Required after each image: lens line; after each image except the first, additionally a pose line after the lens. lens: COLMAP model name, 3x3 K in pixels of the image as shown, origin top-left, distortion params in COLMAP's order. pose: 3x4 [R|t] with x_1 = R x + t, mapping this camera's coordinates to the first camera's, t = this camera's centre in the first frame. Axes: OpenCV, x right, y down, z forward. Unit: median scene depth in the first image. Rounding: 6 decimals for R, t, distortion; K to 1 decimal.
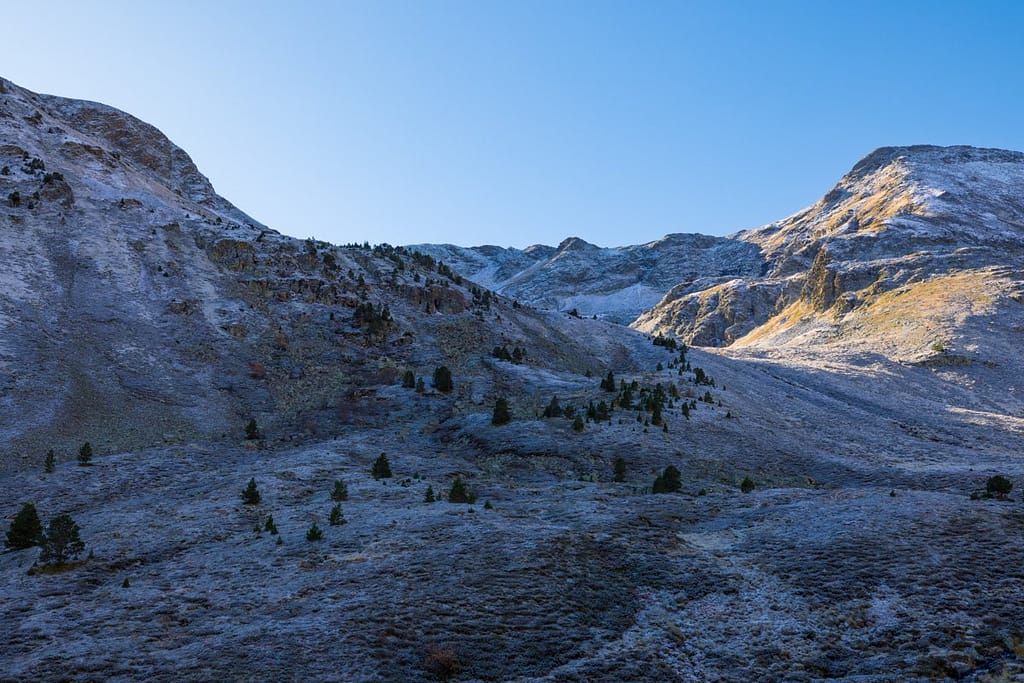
lens RADIAL K [[1010.9, 0, 512.0], [0, 1010.9, 341.5], [0, 0, 1]] dist [0.017180, 0.012464]
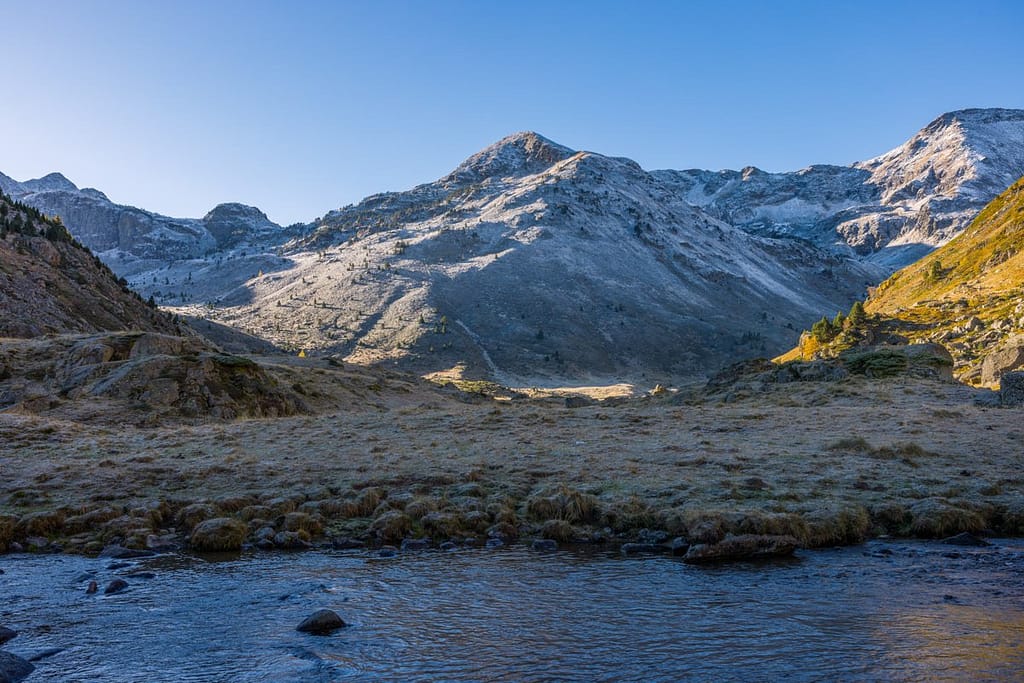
lens RADIAL K [[885.9, 0, 512.0], [0, 885.9, 341.5], [0, 0, 1]] dist [-0.000221, 0.013171]
pose [[0.998231, -0.002520, -0.059400, -0.272705], [0.013004, 0.984163, 0.176786, -0.090949], [0.058014, -0.177245, 0.982455, -0.561857]]
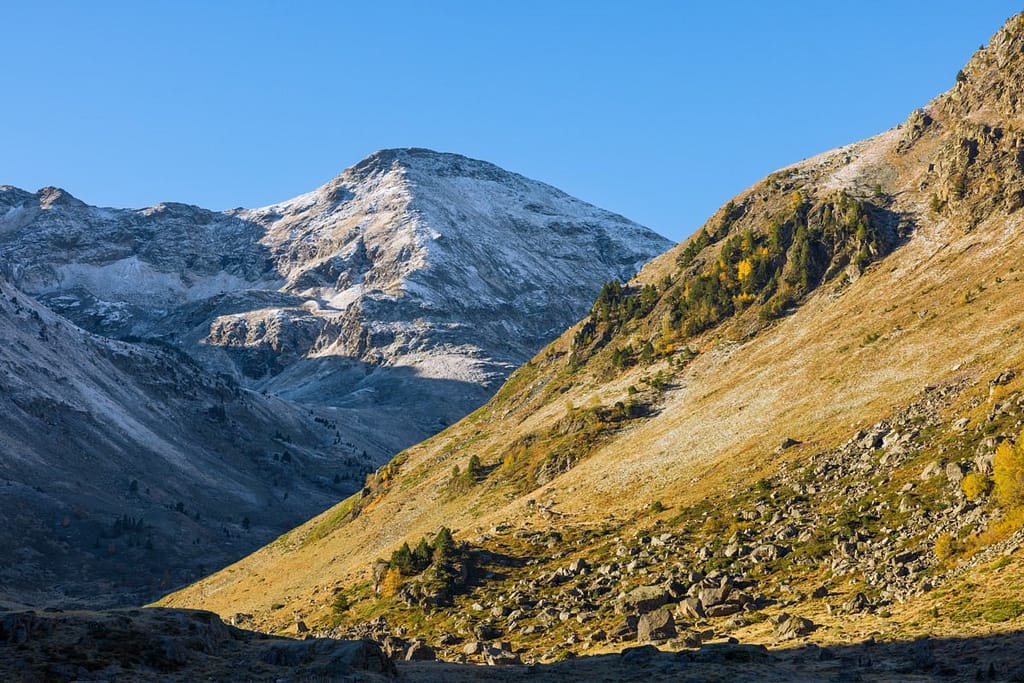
lens RADIAL K [[1762.4, 0, 512.0], [0, 1762.4, 341.5], [0, 0, 1]] dist [0.016628, 0.066385]
pose [[0.876447, 0.093176, 0.472397, -0.344842], [-0.133129, 0.989745, 0.051779, -0.113402], [-0.462728, -0.108271, 0.879864, -0.640021]]
